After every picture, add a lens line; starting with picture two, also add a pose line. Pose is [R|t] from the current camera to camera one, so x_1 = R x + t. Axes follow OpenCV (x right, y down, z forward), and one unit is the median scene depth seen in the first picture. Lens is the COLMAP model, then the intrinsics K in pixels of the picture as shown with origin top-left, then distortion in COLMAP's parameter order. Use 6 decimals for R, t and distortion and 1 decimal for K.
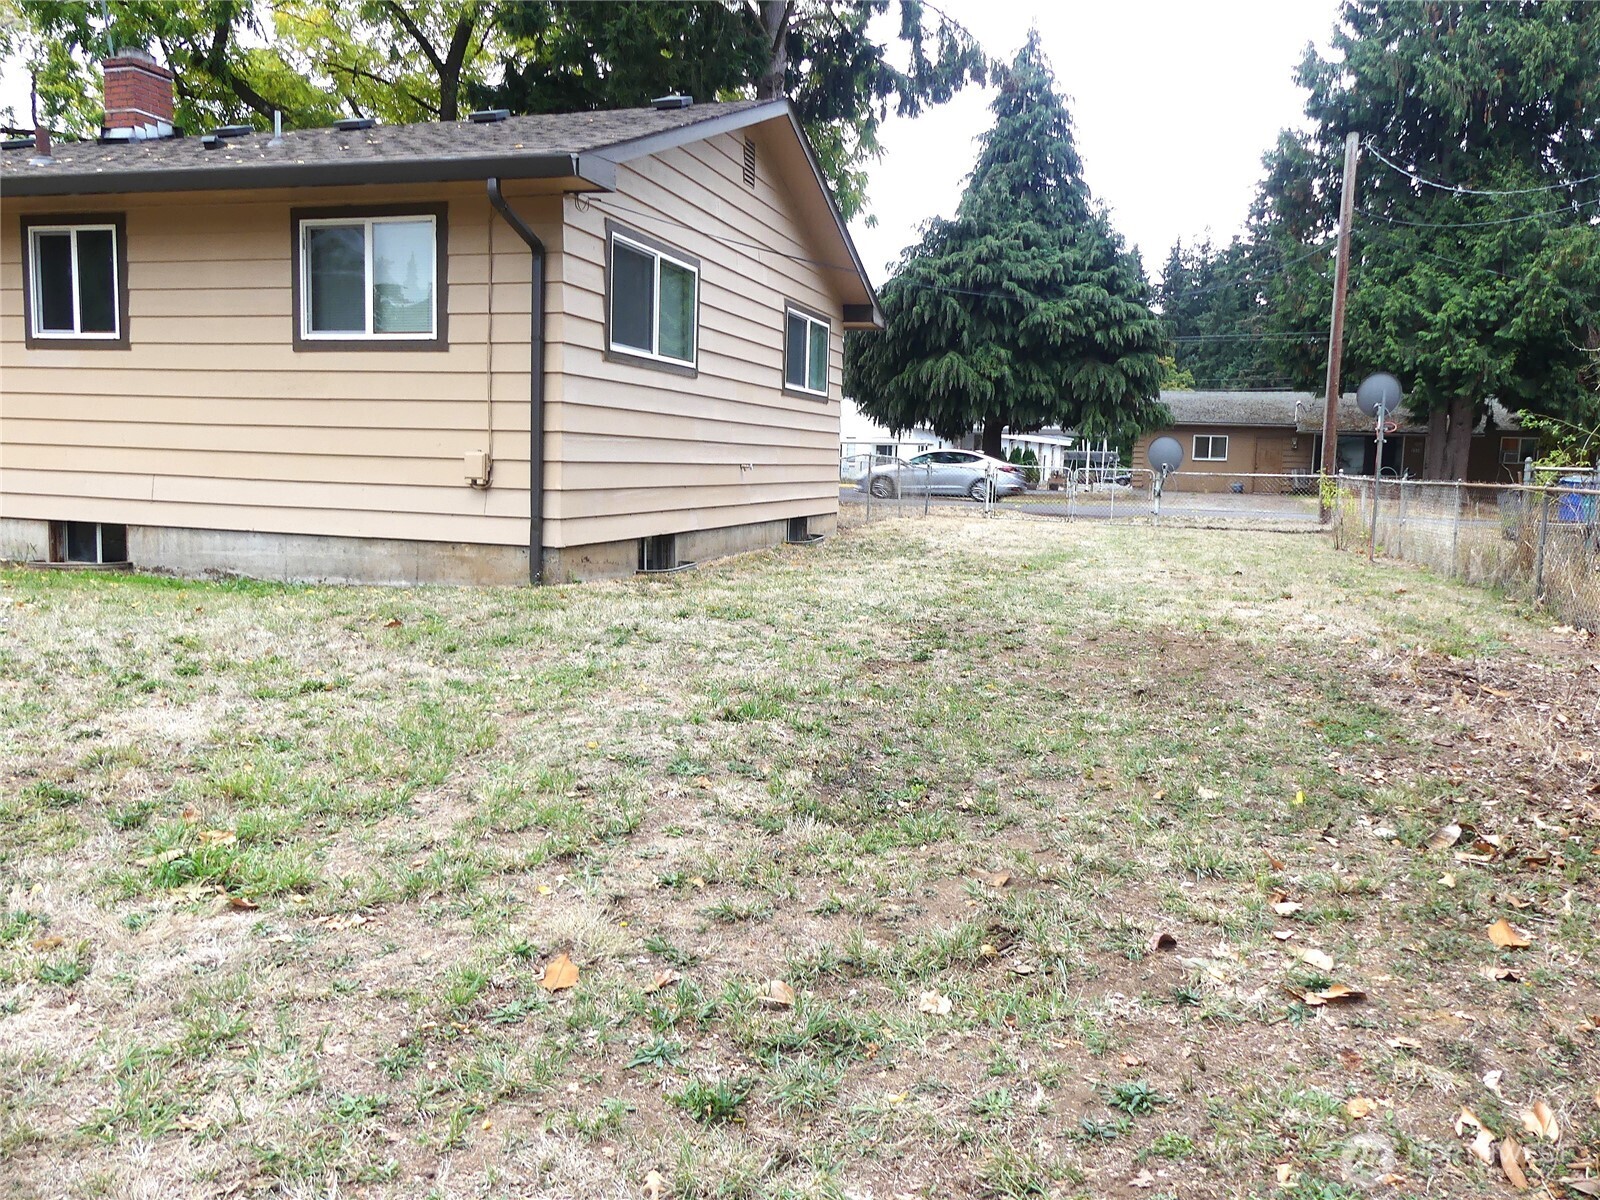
lens RADIAL K [[1262.3, 0, 794.8], [0, 1262.3, 597.9], [0, 0, 1]] dist [-0.024854, 0.033822]
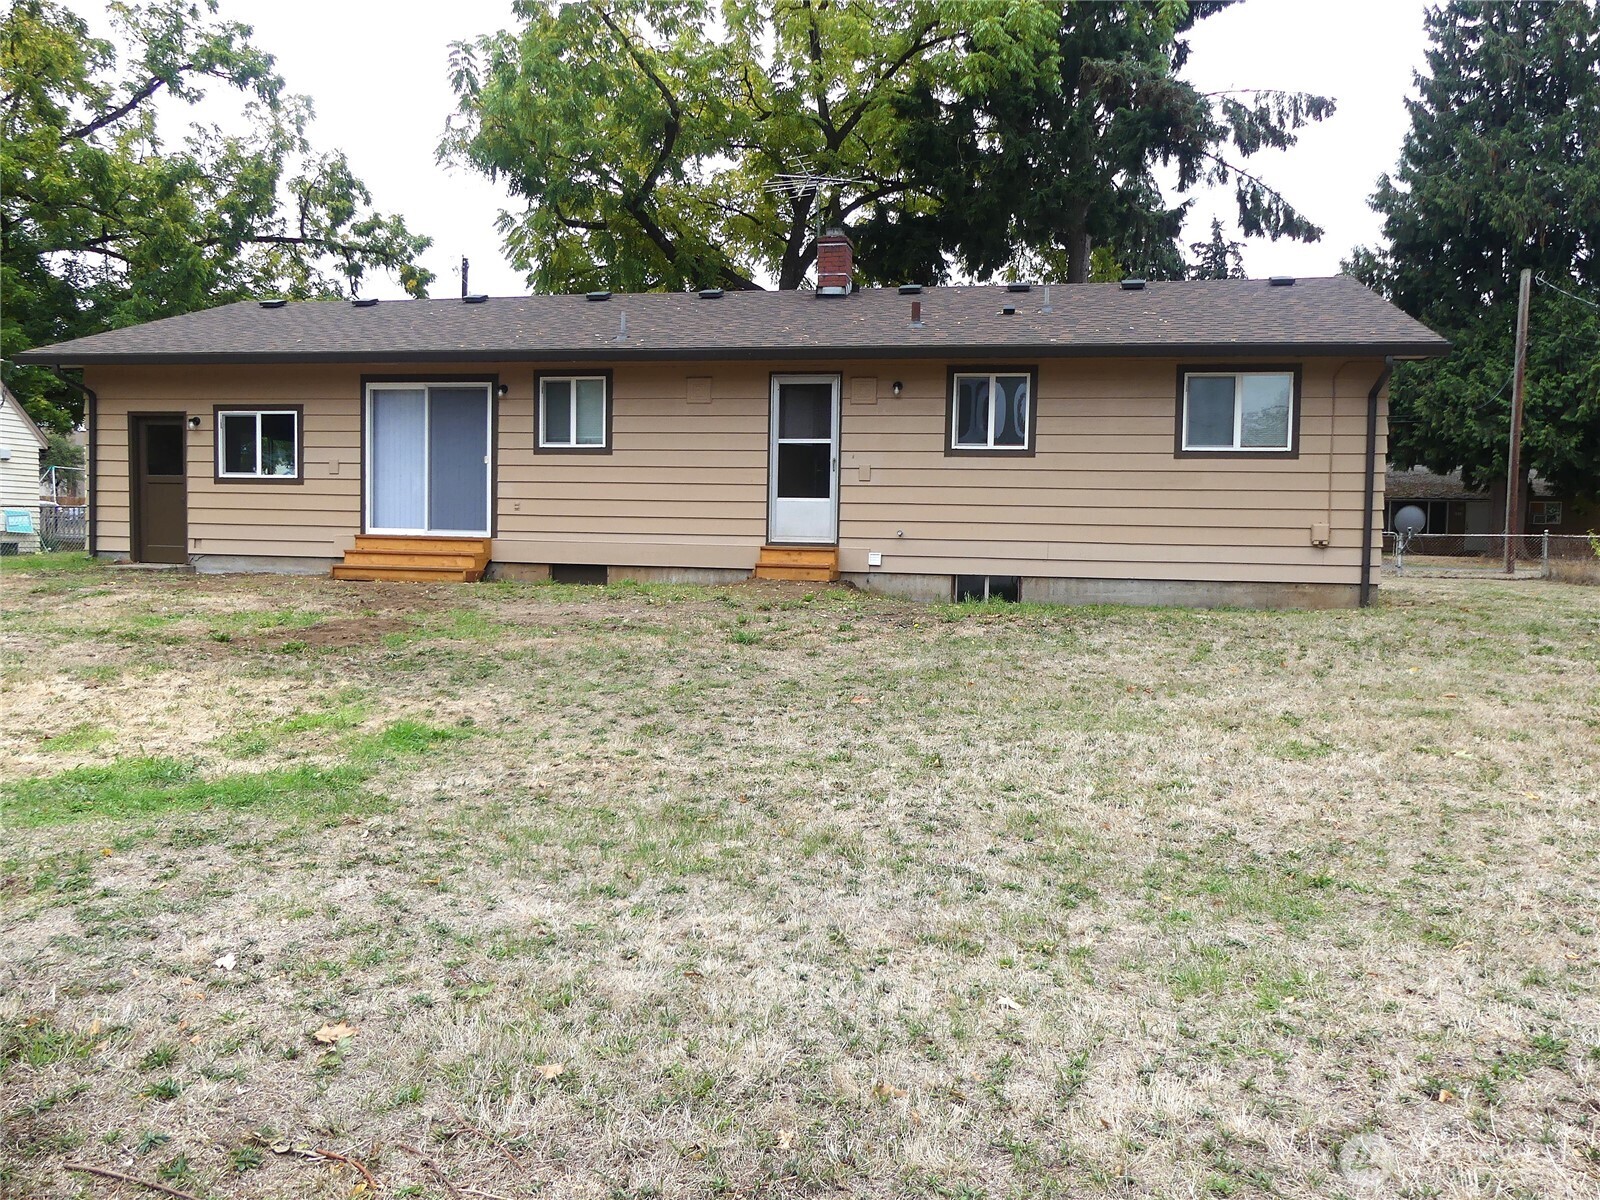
lens RADIAL K [[1262.3, 0, 804.7], [0, 1262.3, 600.8], [0, 0, 1]] dist [-0.024854, 0.033822]
pose [[0.995258, -0.017868, 0.095620, -0.681337], [0.022724, 0.998494, -0.049937, 0.027184], [-0.094584, 0.051873, 0.994165, -0.309454]]
